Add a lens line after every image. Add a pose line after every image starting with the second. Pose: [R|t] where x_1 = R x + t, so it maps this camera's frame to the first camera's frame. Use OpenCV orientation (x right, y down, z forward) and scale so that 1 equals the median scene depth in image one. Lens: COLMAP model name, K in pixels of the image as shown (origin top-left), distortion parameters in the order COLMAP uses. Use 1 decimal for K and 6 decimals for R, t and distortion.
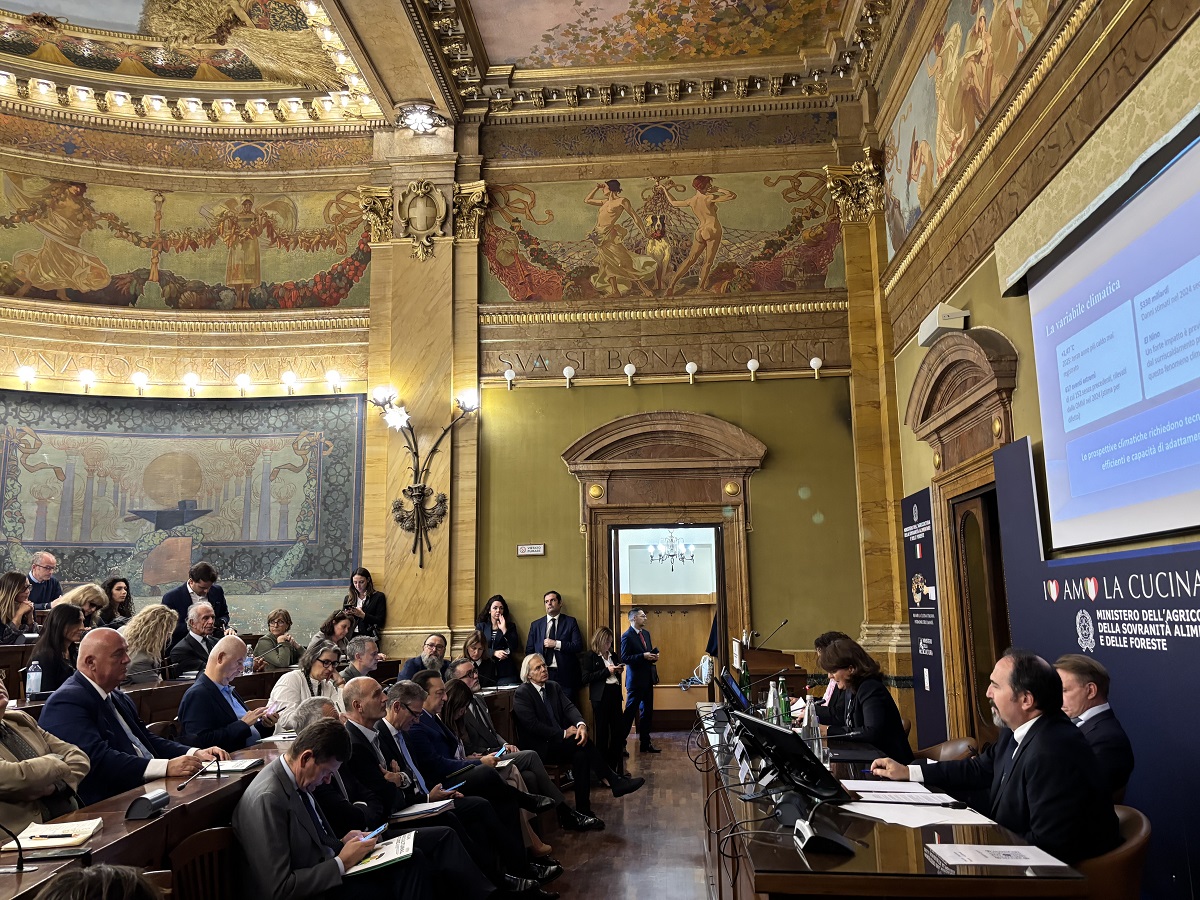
lens RADIAL K [[906.0, 0, 595.1], [0, 906.0, 447.2], [0, 0, 1]] dist [0.044519, -0.052126]
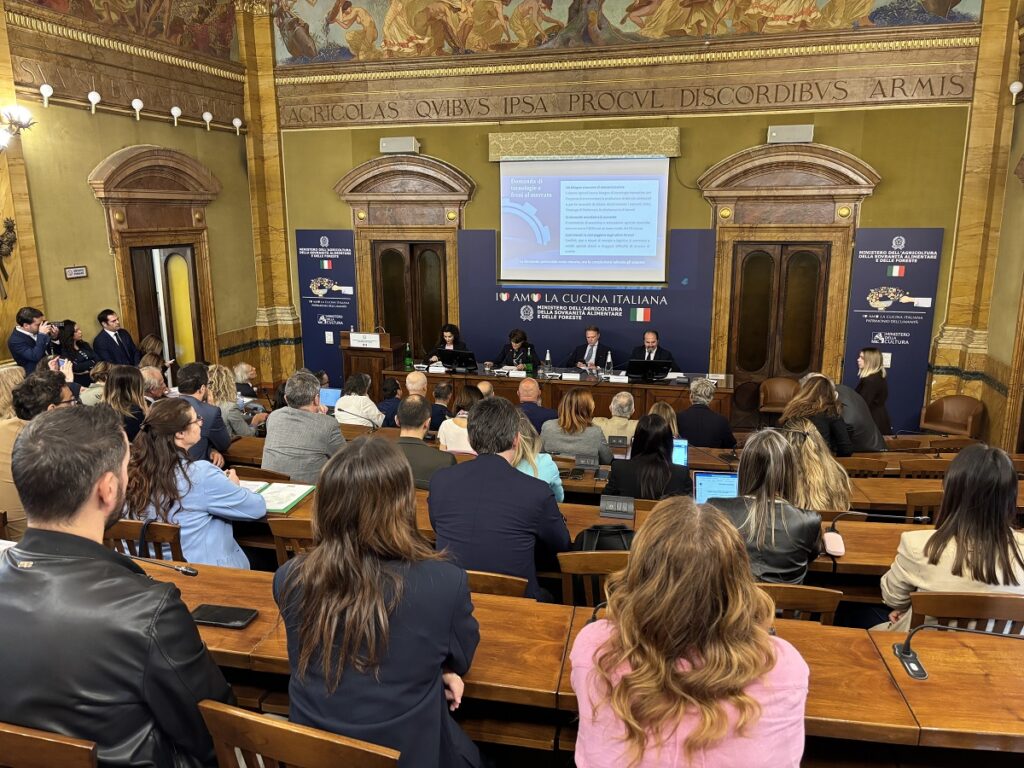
lens RADIAL K [[773.1, 0, 507.8], [0, 773.1, 381.6], [0, 0, 1]] dist [0.044519, -0.052126]
pose [[0.202738, -0.198191, 0.958967, -1.535345], [-0.170677, 0.957162, 0.233901, -0.112288], [-0.964244, -0.211094, 0.160227, 0.608821]]
